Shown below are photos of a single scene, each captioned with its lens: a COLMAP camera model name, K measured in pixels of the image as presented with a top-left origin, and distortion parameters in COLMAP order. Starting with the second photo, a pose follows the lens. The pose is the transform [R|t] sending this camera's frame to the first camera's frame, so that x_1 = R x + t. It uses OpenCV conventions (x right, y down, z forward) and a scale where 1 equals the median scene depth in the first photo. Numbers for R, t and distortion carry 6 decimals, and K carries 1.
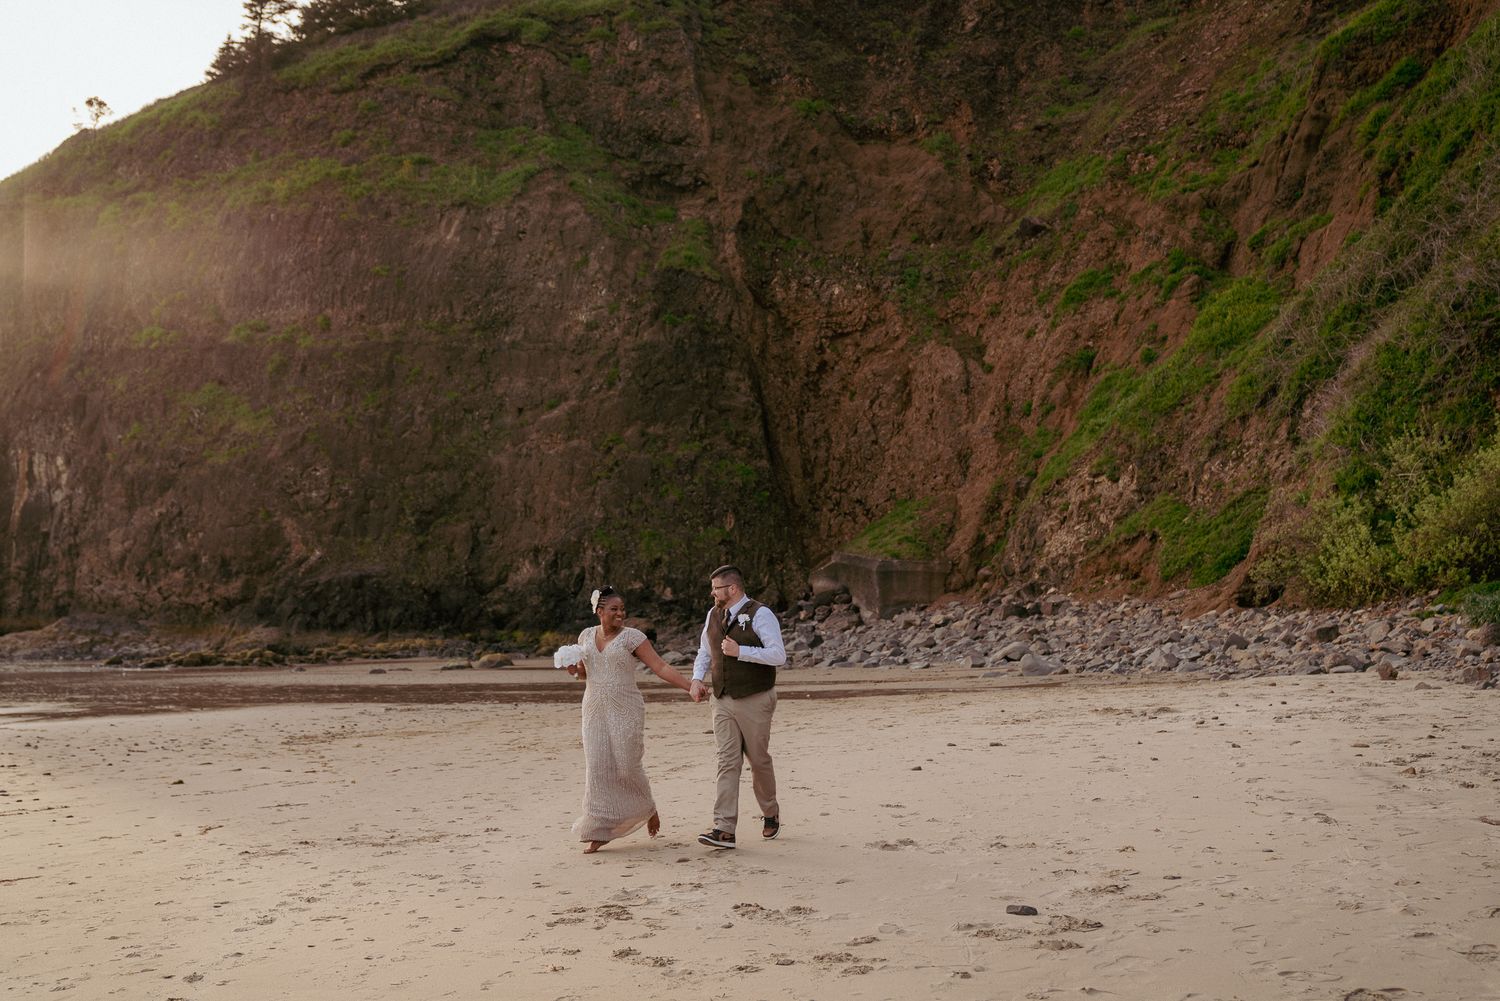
lens RADIAL K [[1541.6, 0, 750.0], [0, 1541.6, 500.5], [0, 0, 1]] dist [-0.010924, -0.005519]
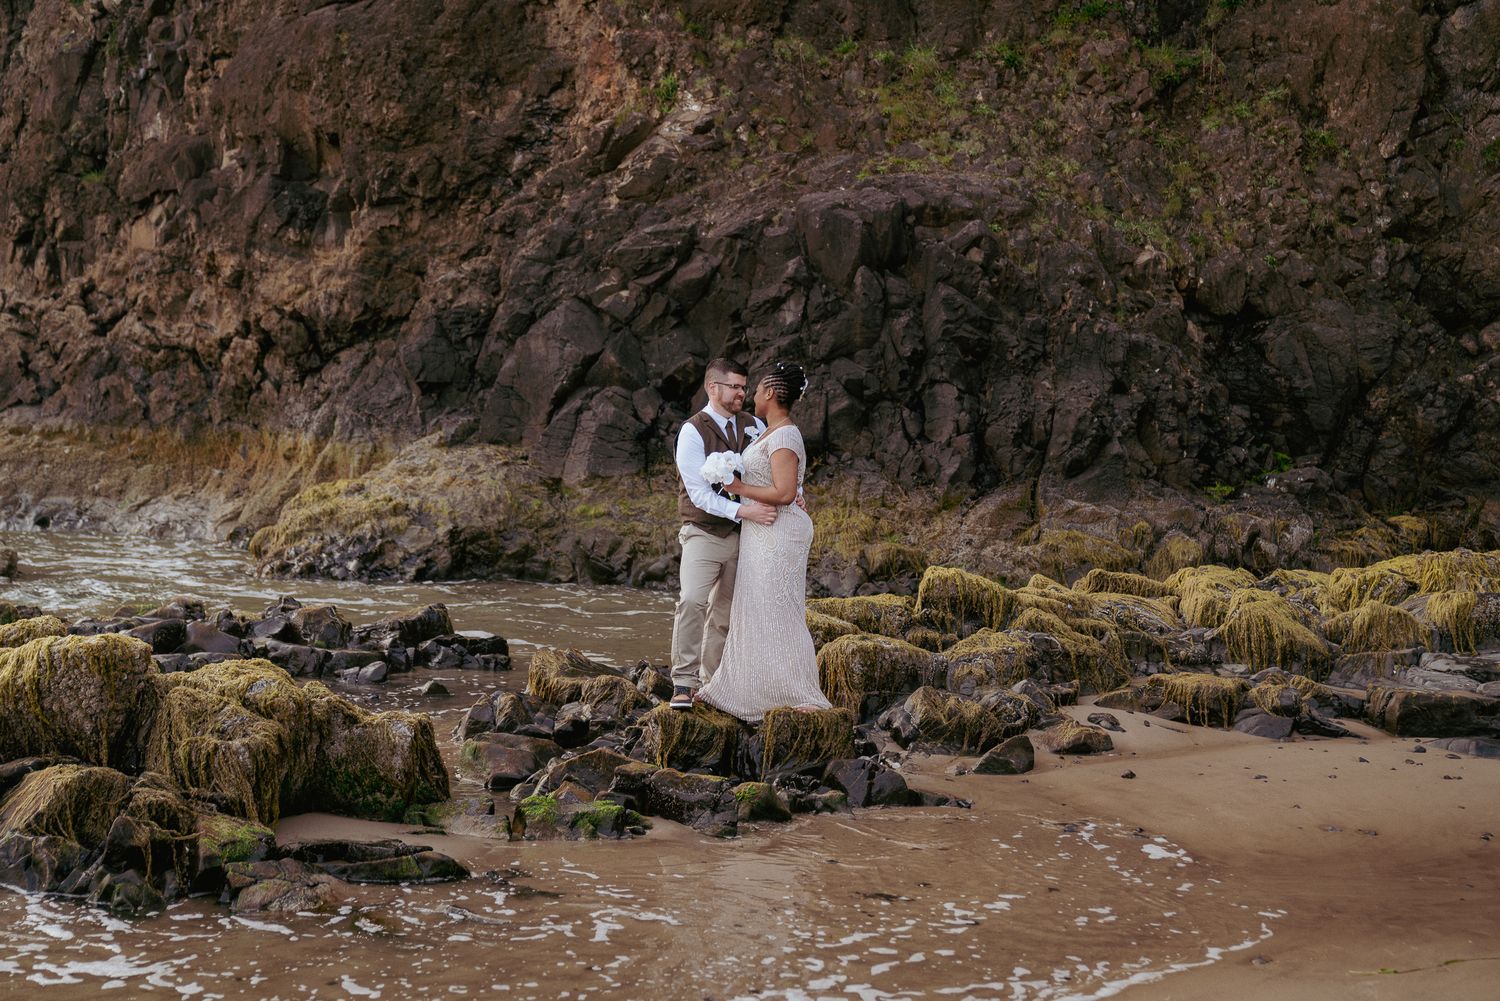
lens RADIAL K [[1851.2, 0, 750.0], [0, 1851.2, 500.5], [0, 0, 1]] dist [0.009953, 0.009207]
pose [[0.979020, 0.042704, -0.199238, -0.218456], [-0.025903, 0.995942, 0.086184, 0.065499], [0.202110, -0.079215, 0.976154, 0.742930]]
